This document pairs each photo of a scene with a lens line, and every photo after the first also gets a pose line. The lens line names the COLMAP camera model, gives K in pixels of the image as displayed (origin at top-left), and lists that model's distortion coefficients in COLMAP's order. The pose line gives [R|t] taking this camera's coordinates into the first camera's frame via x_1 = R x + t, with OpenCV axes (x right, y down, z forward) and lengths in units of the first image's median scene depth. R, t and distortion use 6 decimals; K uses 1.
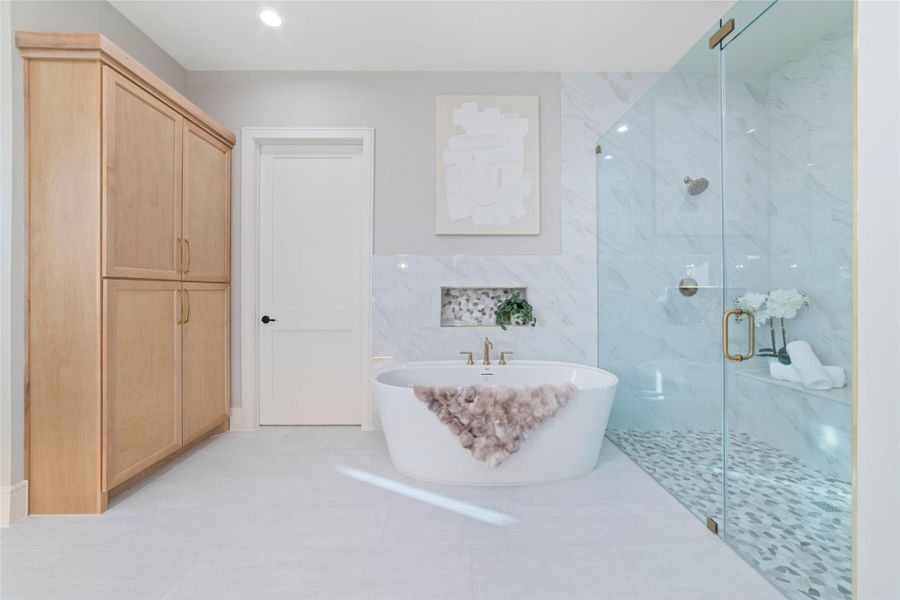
lens RADIAL K [[341.3, 0, 450.8], [0, 341.3, 290.4], [0, 0, 1]] dist [-0.012689, 0.003689]
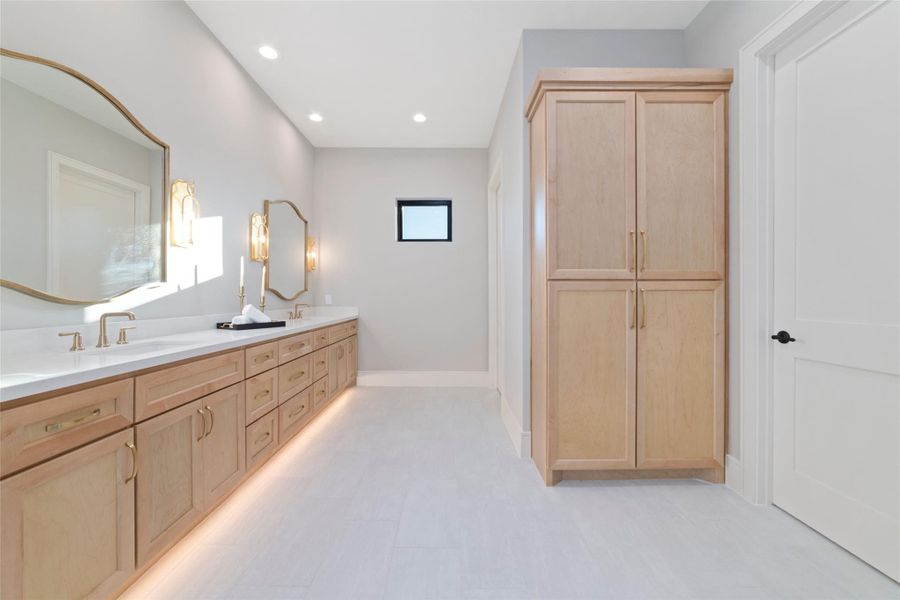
lens RADIAL K [[341.3, 0, 451.0], [0, 341.3, 296.6], [0, 0, 1]] dist [-0.012689, 0.003689]
pose [[-0.015075, 0.004228, -0.999877, 0.091750], [0.006539, 0.999970, 0.004129, 0.008224], [0.999865, -0.006476, -0.015103, 0.538855]]
